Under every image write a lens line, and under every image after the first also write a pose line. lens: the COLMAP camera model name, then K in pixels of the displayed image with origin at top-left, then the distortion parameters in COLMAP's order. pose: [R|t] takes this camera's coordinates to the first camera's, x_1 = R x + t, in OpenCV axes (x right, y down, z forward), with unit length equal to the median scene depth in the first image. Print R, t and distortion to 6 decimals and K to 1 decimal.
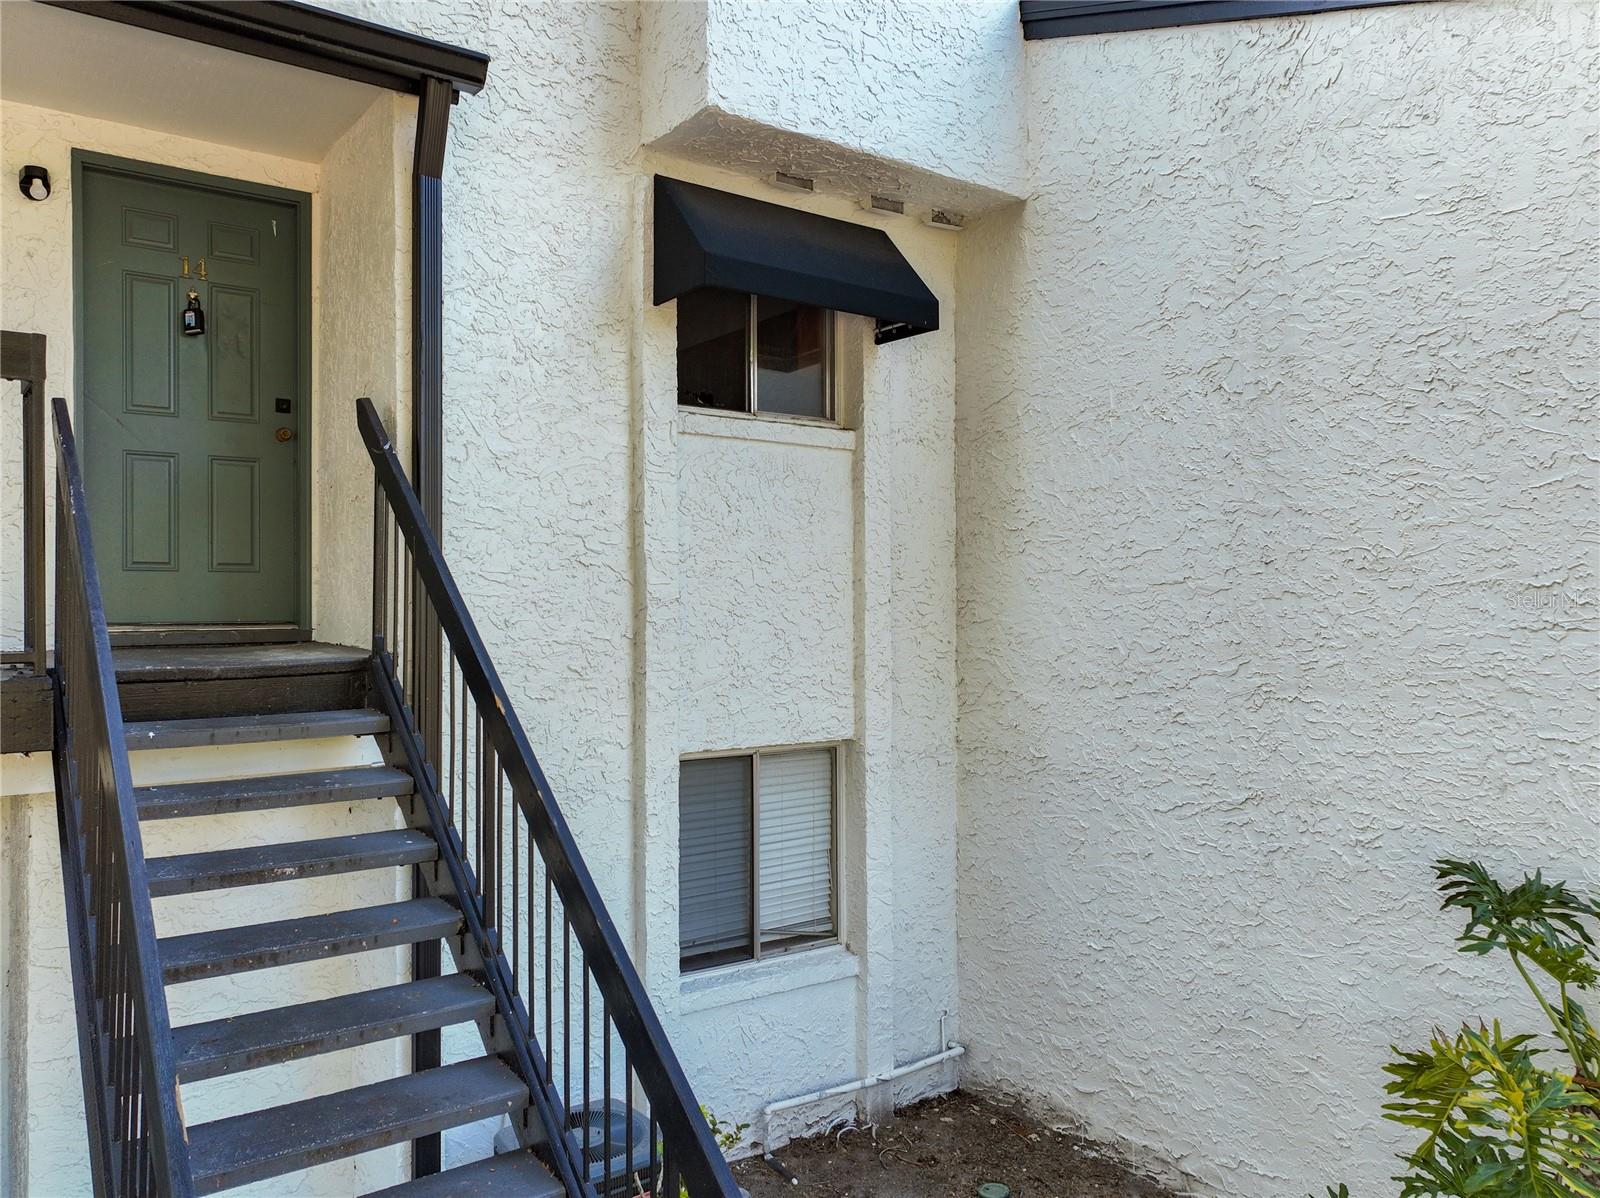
lens RADIAL K [[998.6, 0, 661.8], [0, 998.6, 594.1], [0, 0, 1]] dist [0.007318, 0.002860]
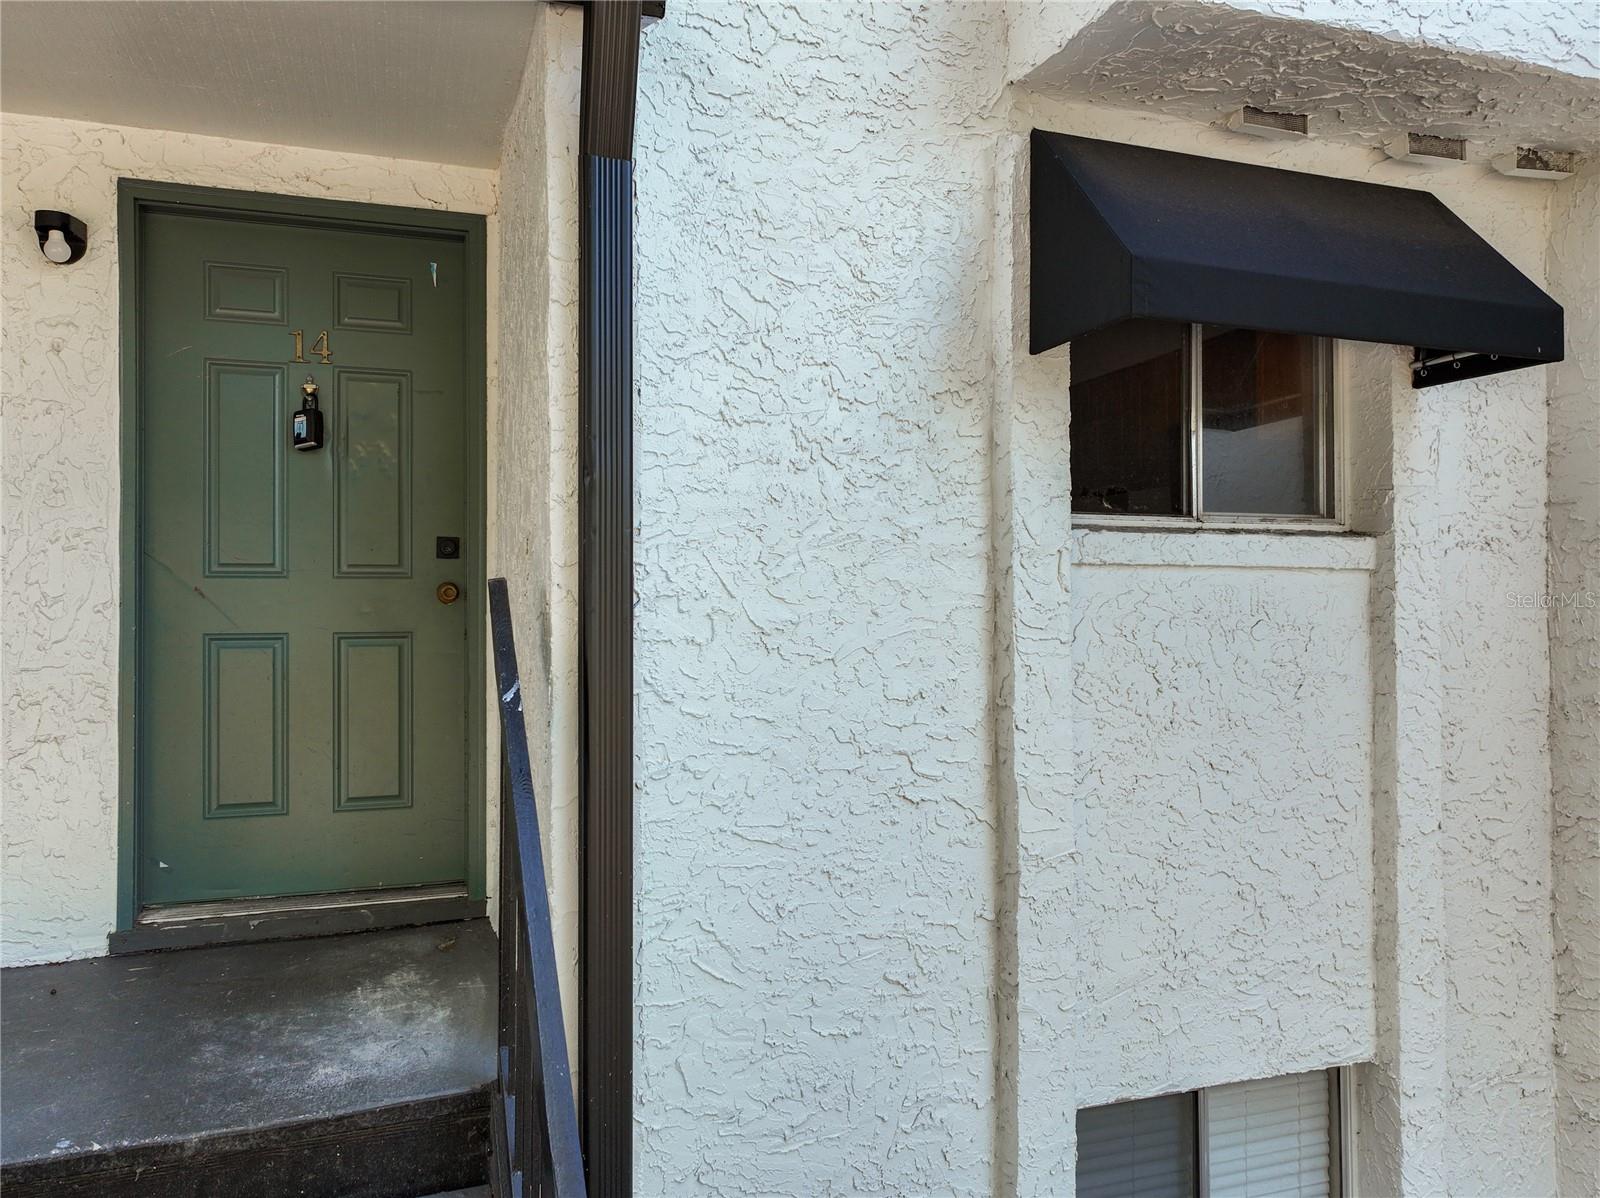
lens RADIAL K [[972.1, 0, 787.3], [0, 972.1, 619.9], [0, 0, 1]] dist [0.004777, 0.003673]
pose [[0.974921, -0.001028, -0.222550, -0.020251], [0.005192, 0.999822, 0.018127, -0.144064], [0.222492, -0.018828, 0.974753, 0.408002]]
